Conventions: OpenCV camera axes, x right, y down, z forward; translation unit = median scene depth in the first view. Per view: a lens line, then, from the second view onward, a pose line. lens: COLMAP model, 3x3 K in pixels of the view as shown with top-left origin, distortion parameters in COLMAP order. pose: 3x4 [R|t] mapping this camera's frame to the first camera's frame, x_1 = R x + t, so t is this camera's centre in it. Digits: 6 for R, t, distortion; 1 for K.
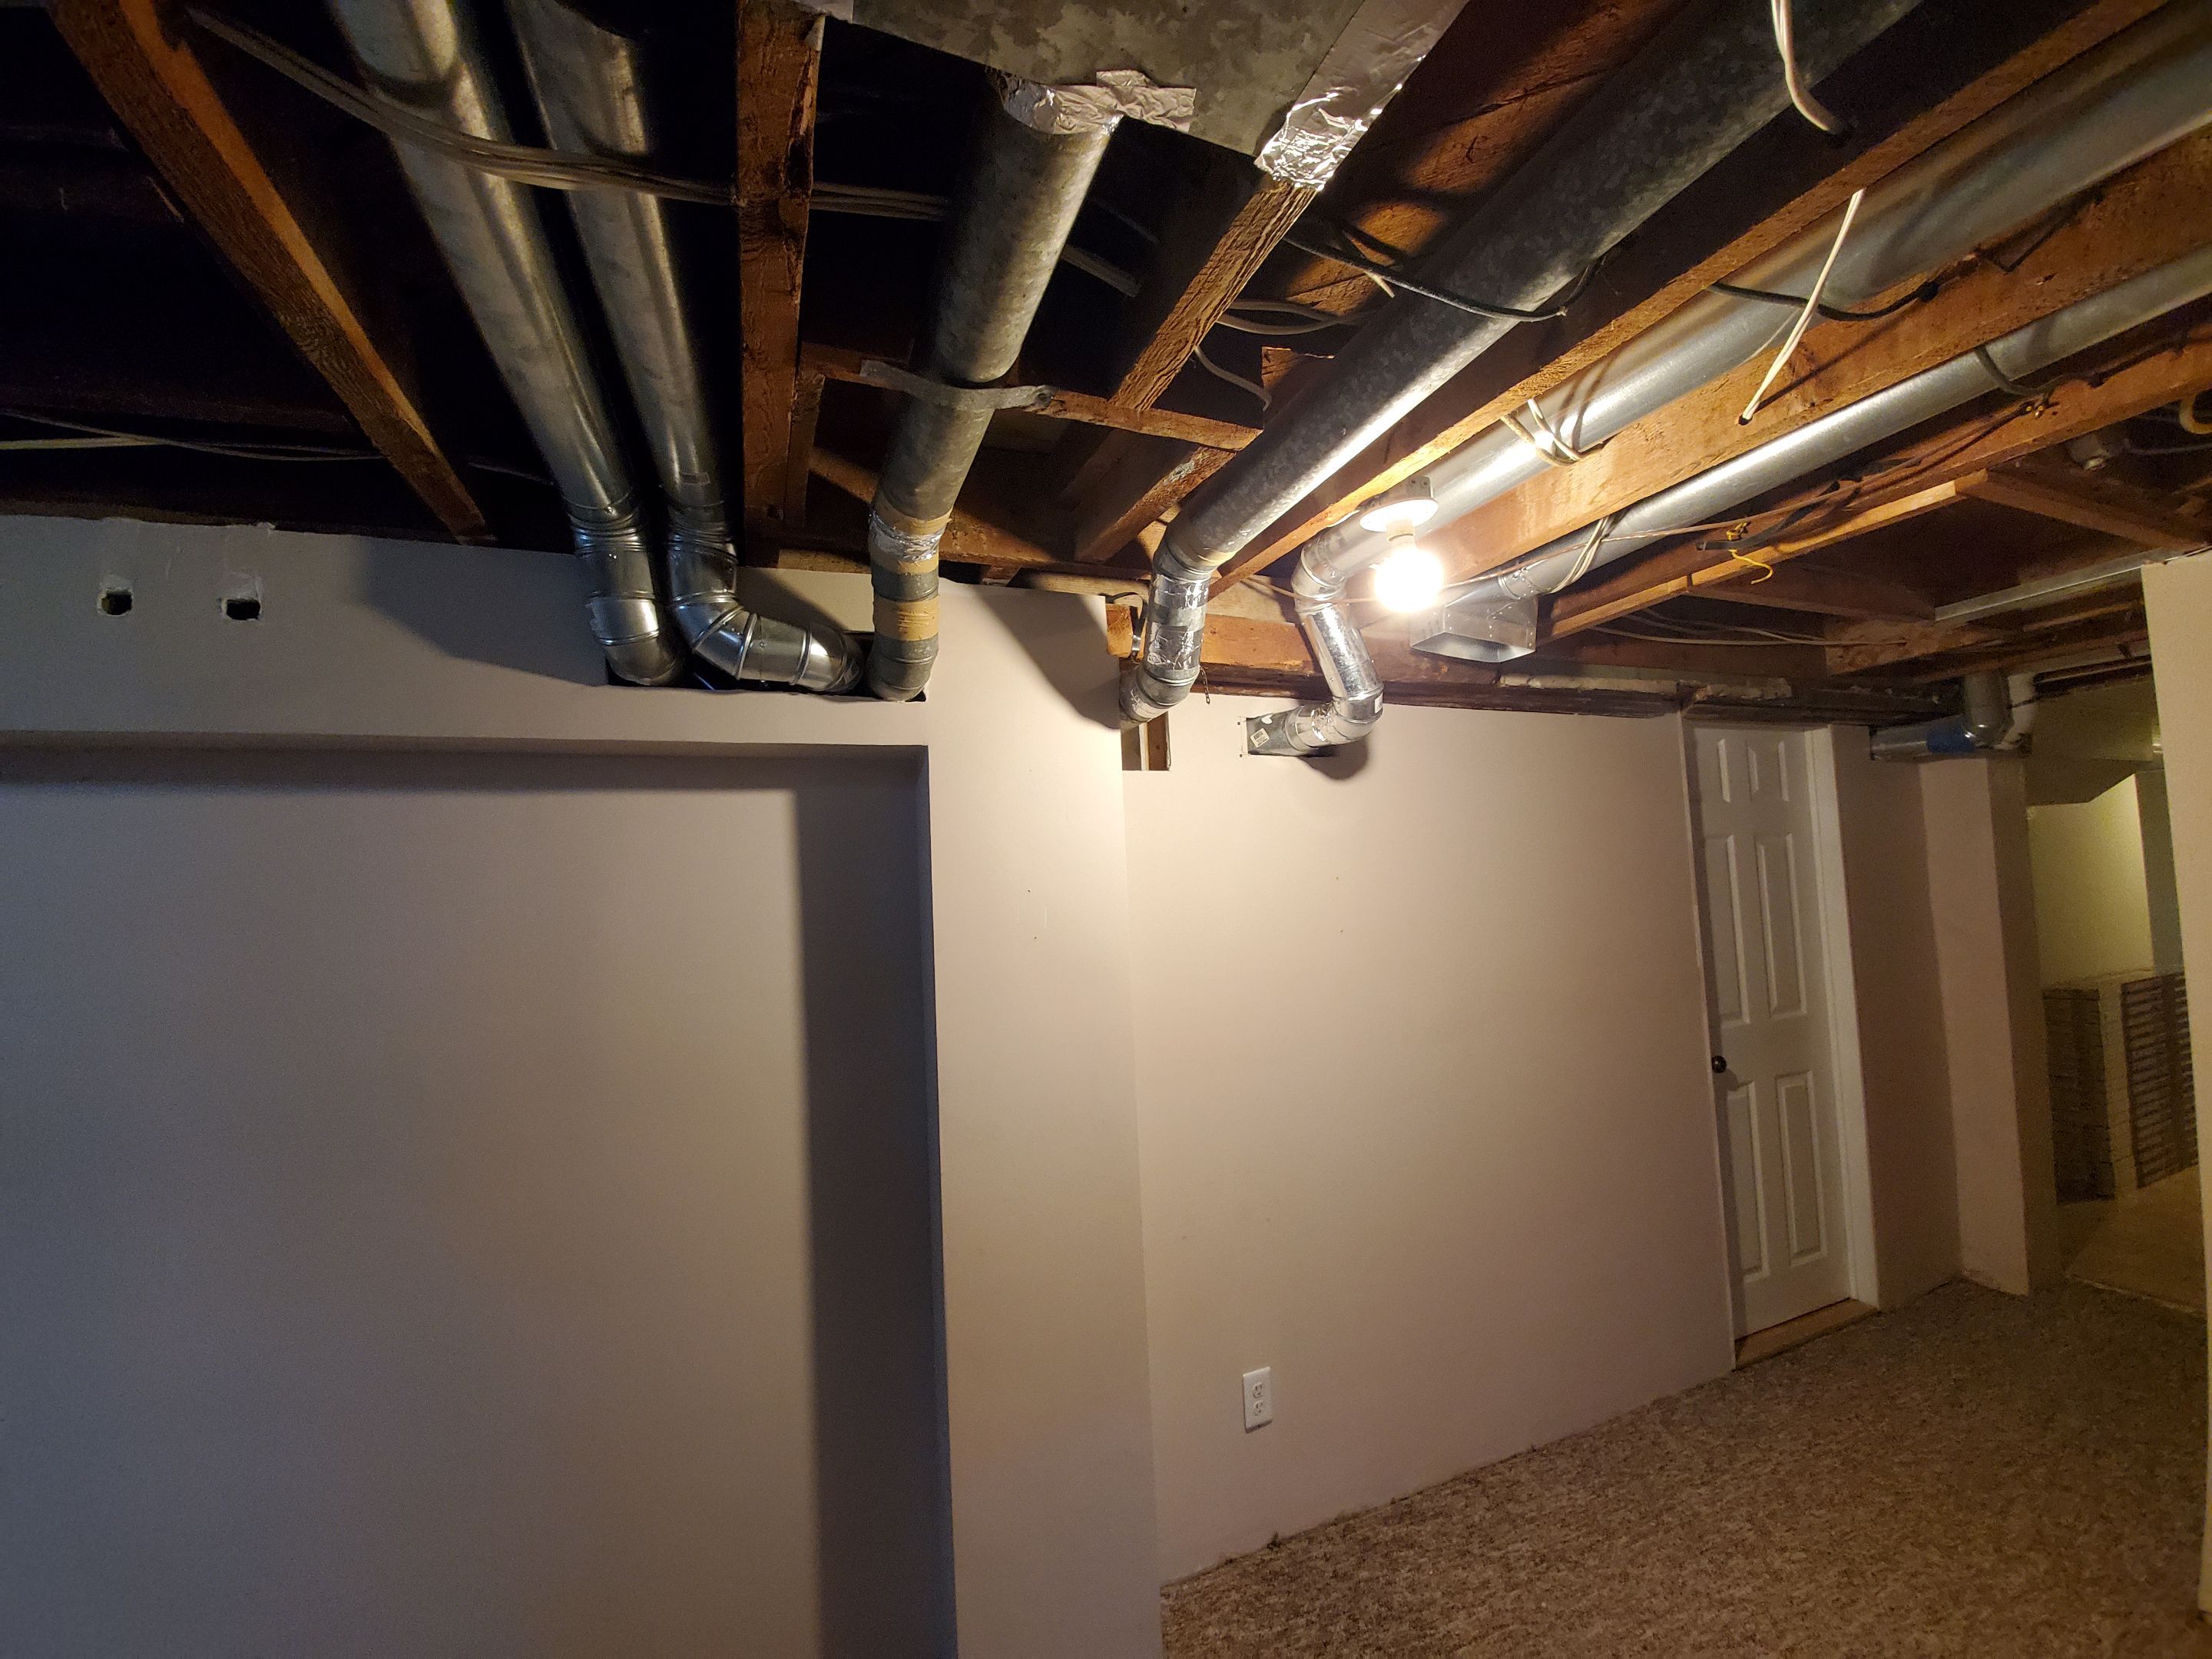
lens RADIAL K [[870.9, 0, 1110.7], [0, 870.9, 832.8], [0, 0, 1]] dist [-0.003389, -0.008456]
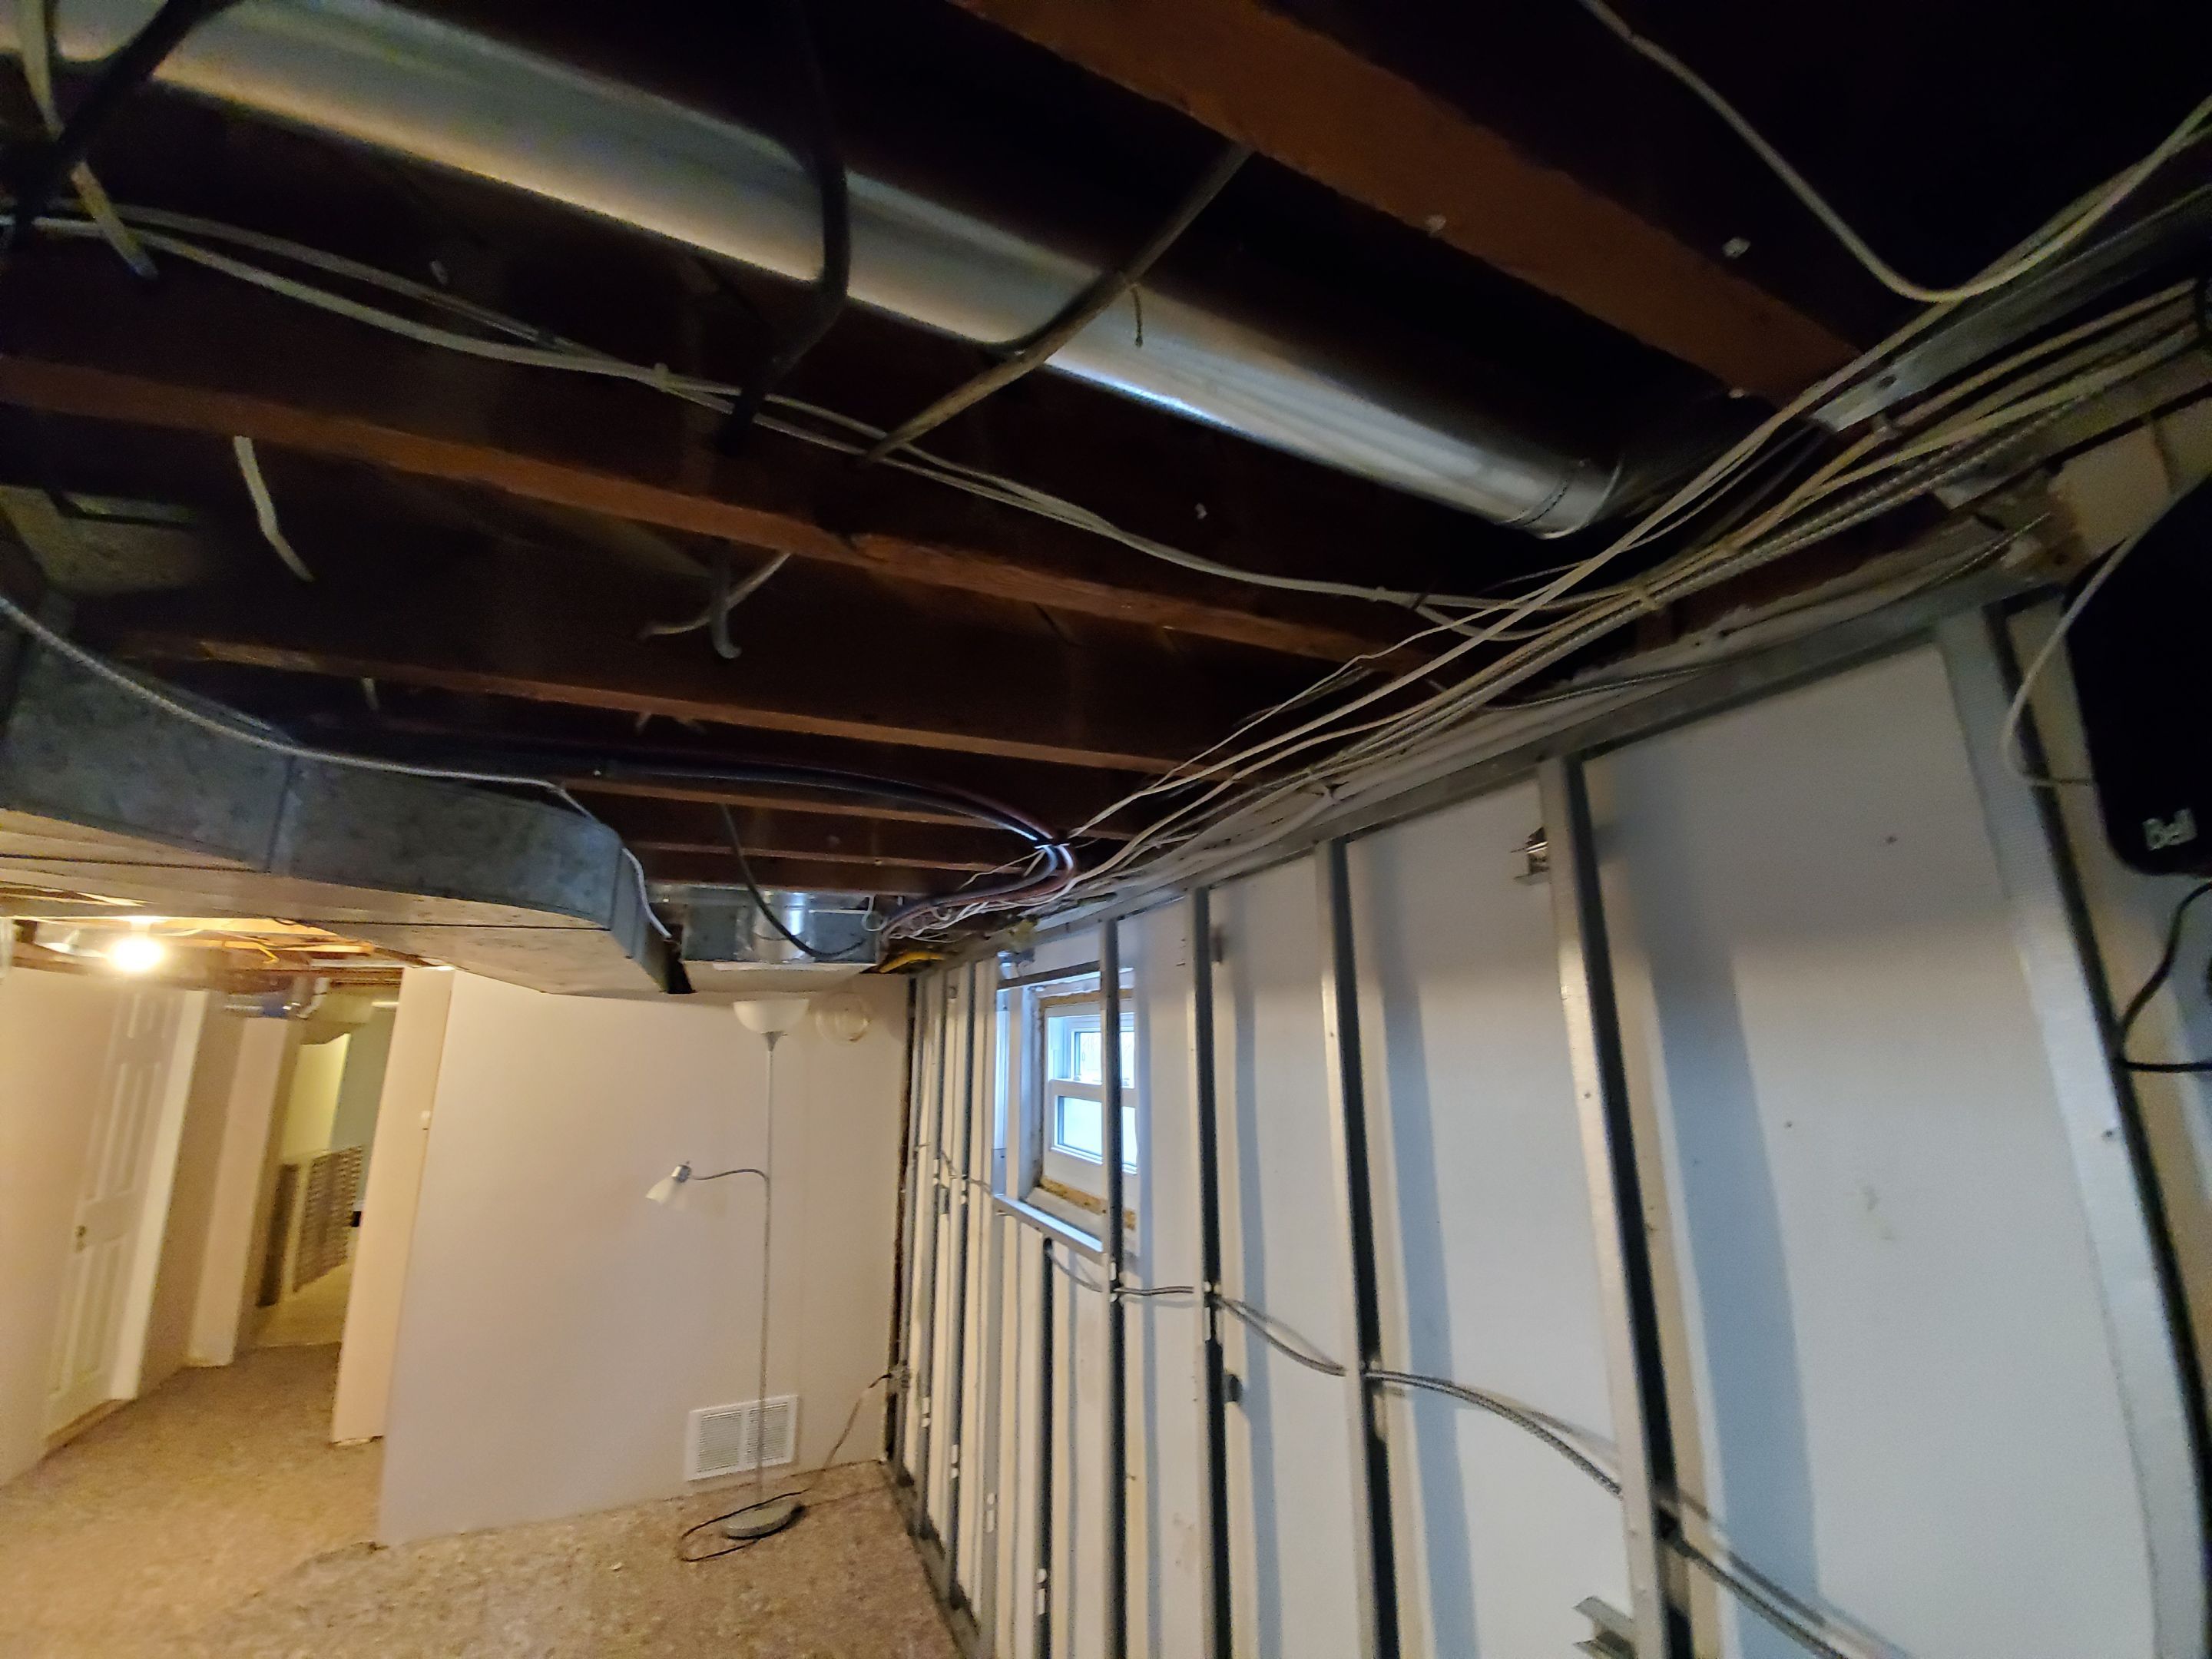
lens RADIAL K [[892.3, 0, 1133.4], [0, 892.3, 841.7], [0, 0, 1]] dist [-0.019173, -0.004936]
pose [[-0.061742, 0.263451, 0.962695, -1.334018], [-0.053368, 0.962284, -0.266762, -0.095374], [-0.996664, -0.067848, -0.045353, -0.883650]]
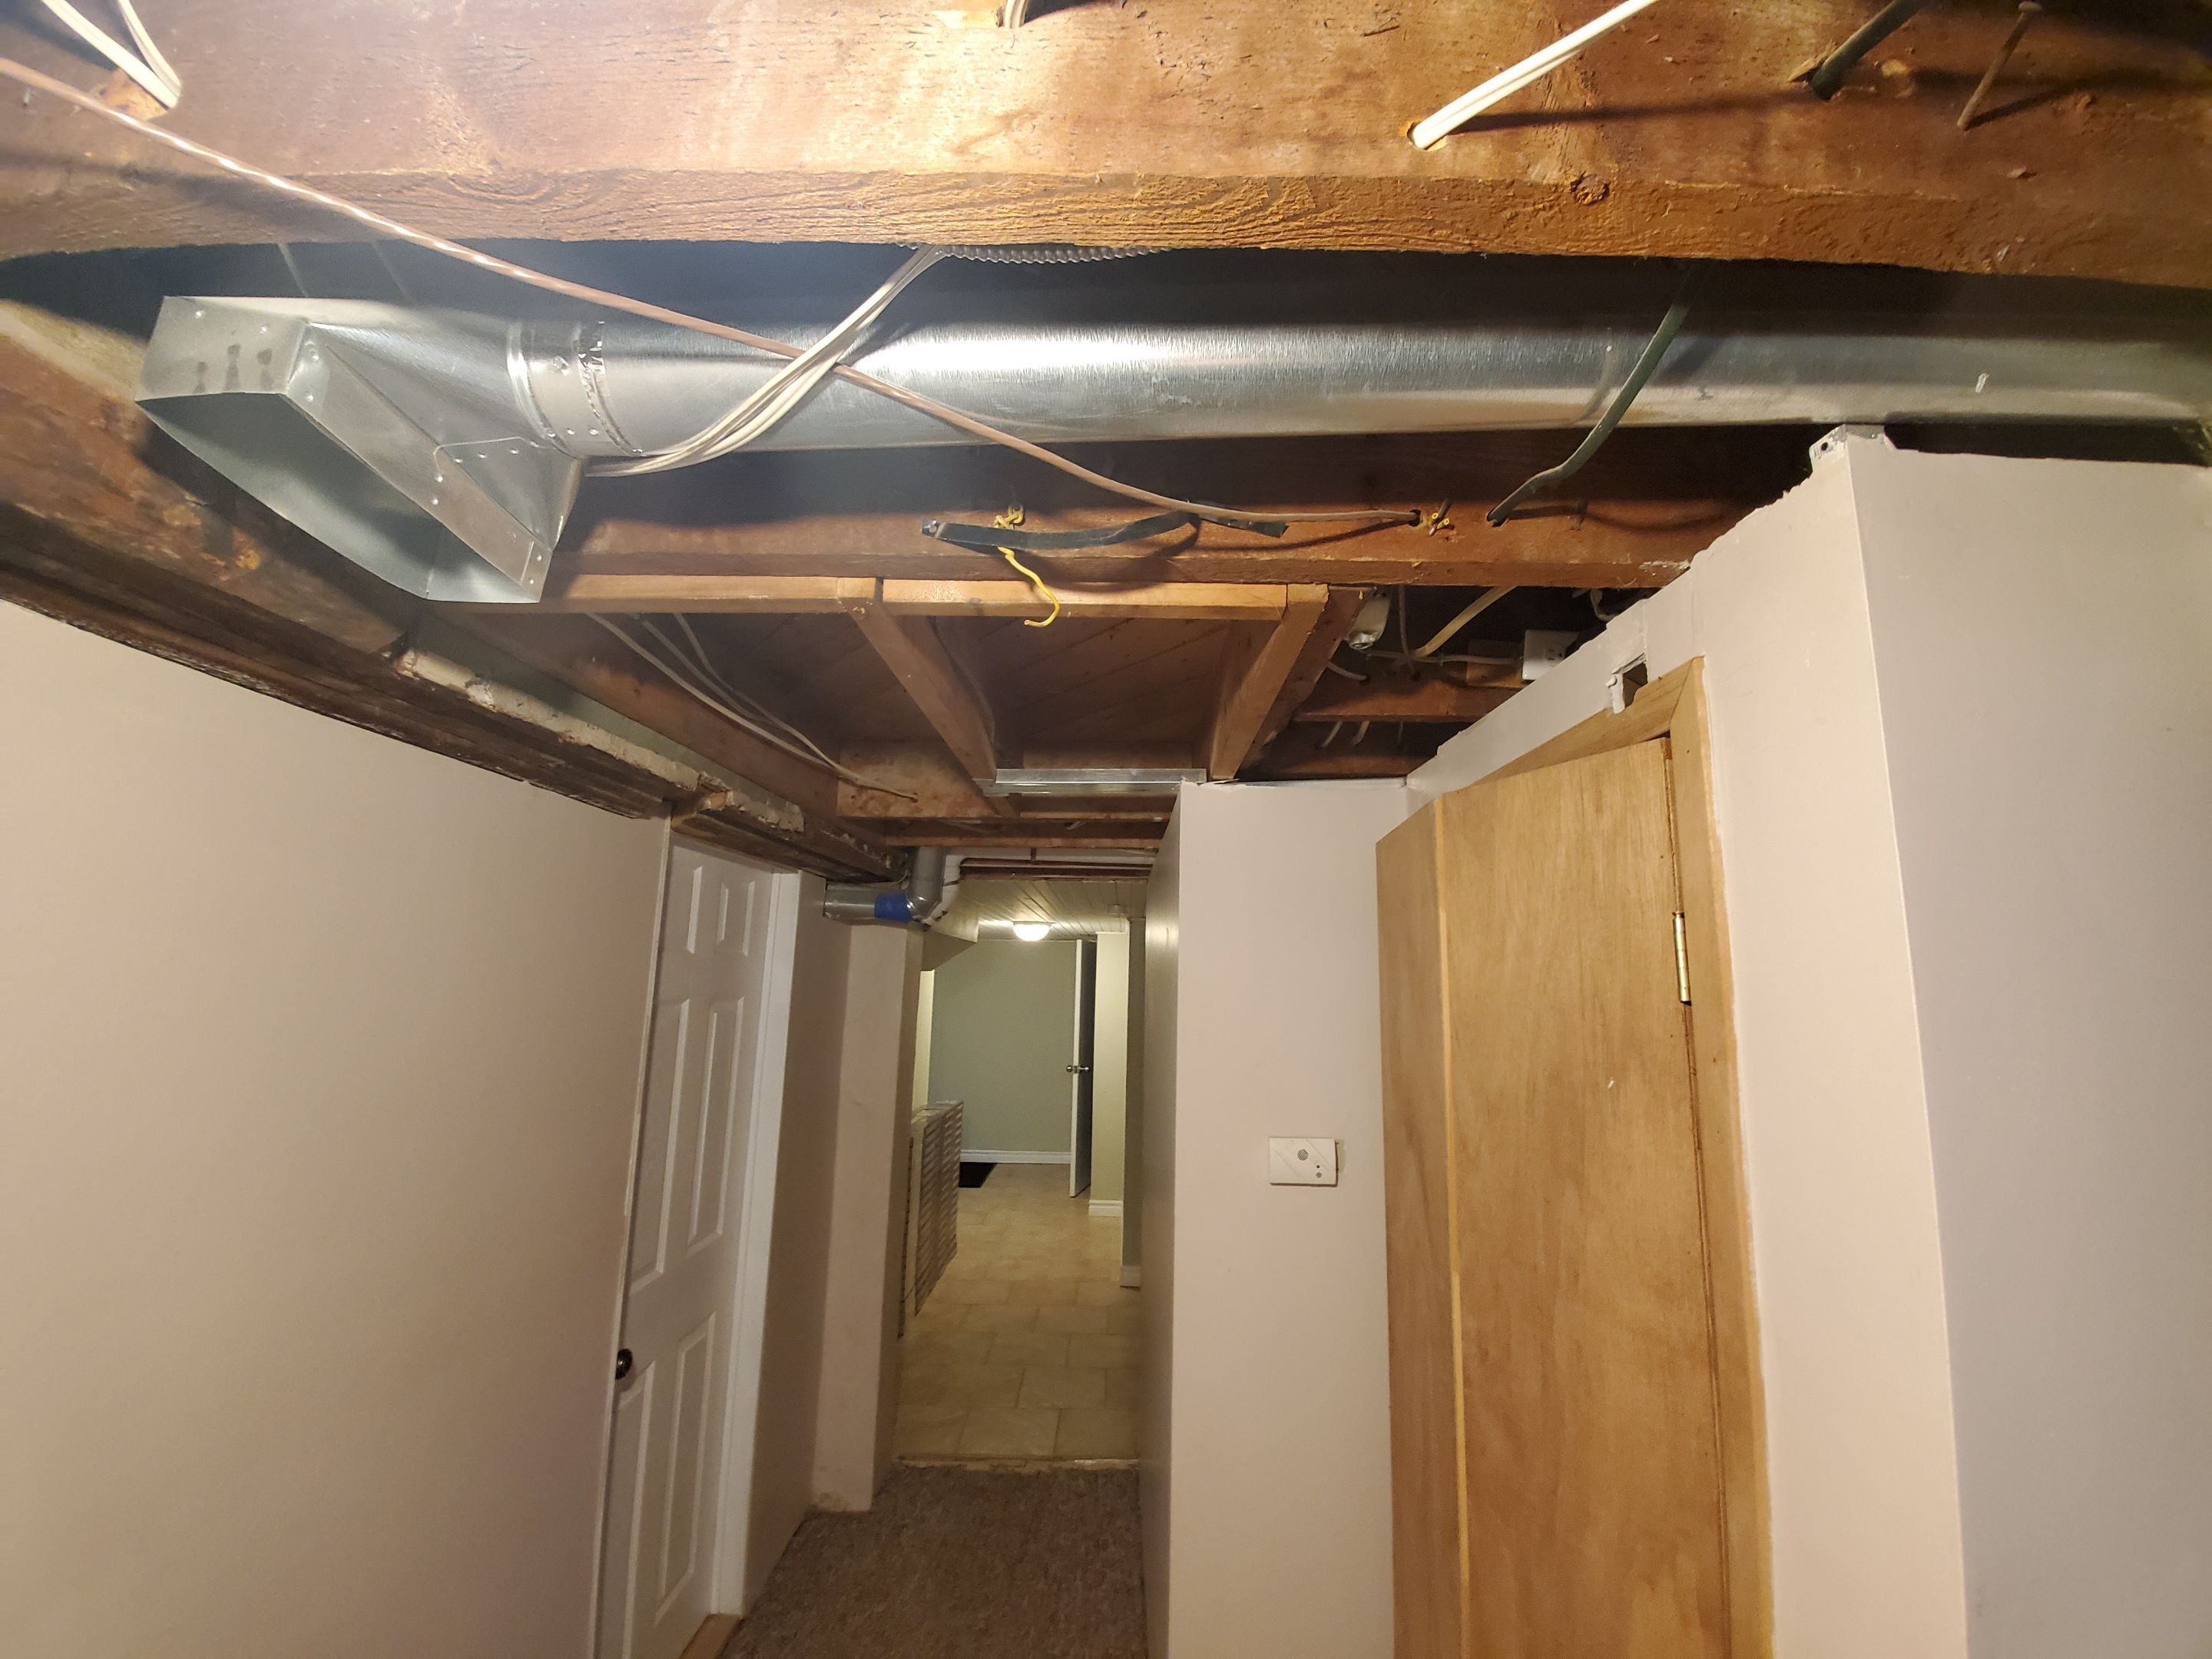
lens RADIAL K [[870.9, 0, 1122.2], [0, 870.9, 832.8], [0, 0, 1]] dist [-0.003389, -0.008456]
pose [[0.367726, 0.204966, 0.907065, 0.260291], [-0.097933, 0.978519, -0.181410, -0.060541], [-0.924763, -0.022123, 0.379900, 0.633208]]
